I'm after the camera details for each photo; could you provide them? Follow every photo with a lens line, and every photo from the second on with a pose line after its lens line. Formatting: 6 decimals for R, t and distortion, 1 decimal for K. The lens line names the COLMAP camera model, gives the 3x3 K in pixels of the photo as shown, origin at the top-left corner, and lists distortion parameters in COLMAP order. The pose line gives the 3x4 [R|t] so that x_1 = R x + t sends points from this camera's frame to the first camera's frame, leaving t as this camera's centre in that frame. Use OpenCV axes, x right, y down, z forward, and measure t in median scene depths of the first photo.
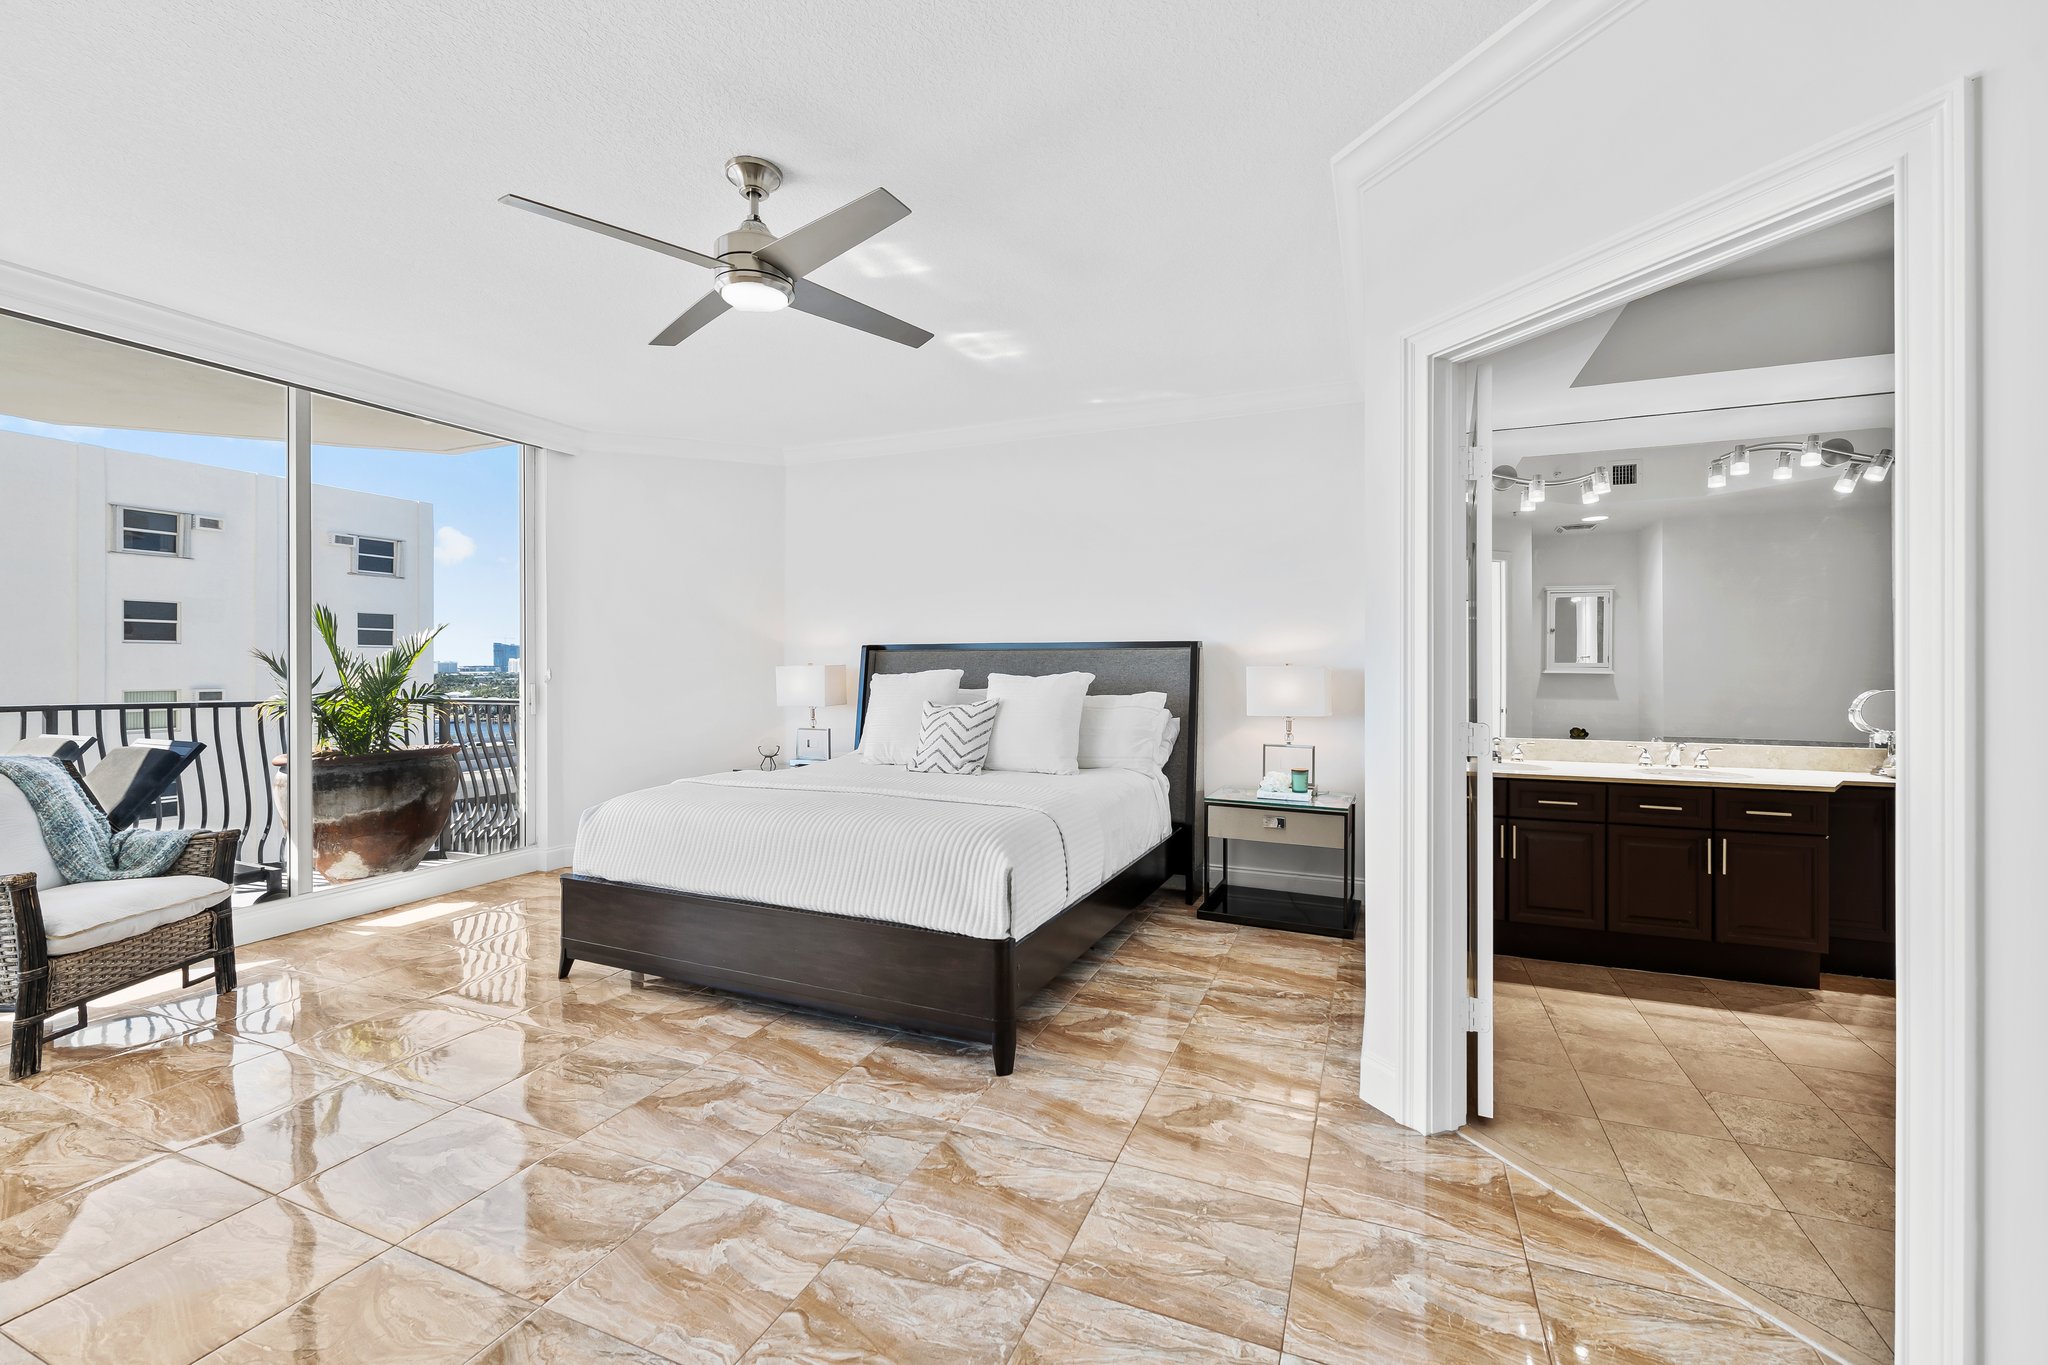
lens RADIAL K [[847.8, 0, 1021.0], [0, 847.8, 673.2], [0, 0, 1]] dist [-0.007134, -0.000415]
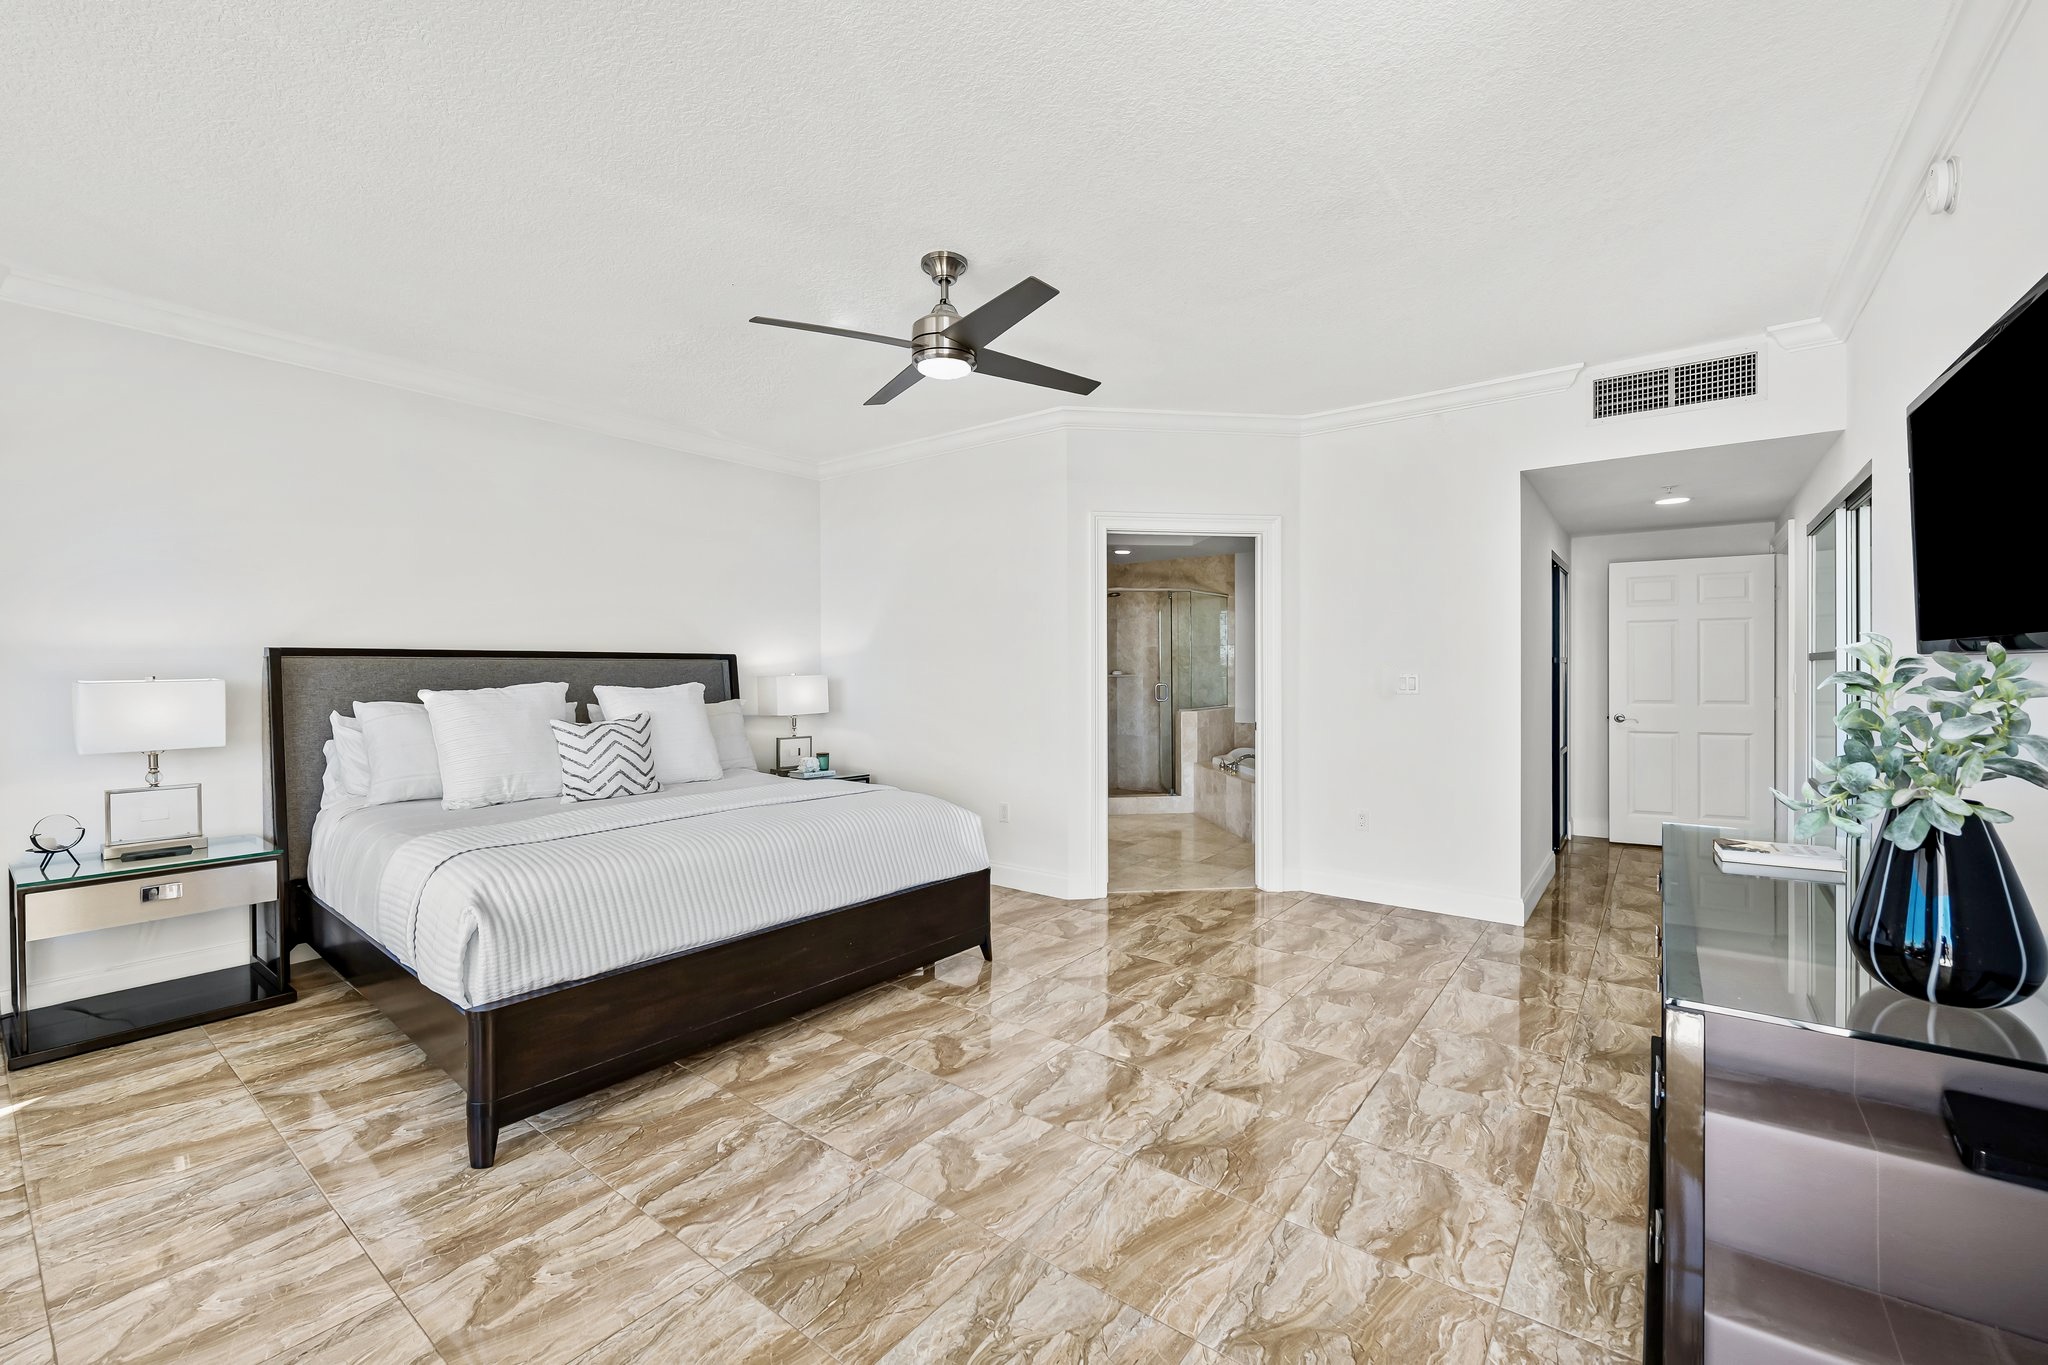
lens RADIAL K [[847.8, 0, 1021.0], [0, 847.8, 673.2], [0, 0, 1]] dist [-0.007134, -0.000415]
pose [[0.252435, -0.002466, 0.967611, -1.307572], [0.016167, 0.999868, -0.001670, -0.007447], [-0.967479, 0.016065, 0.252442, 0.543948]]
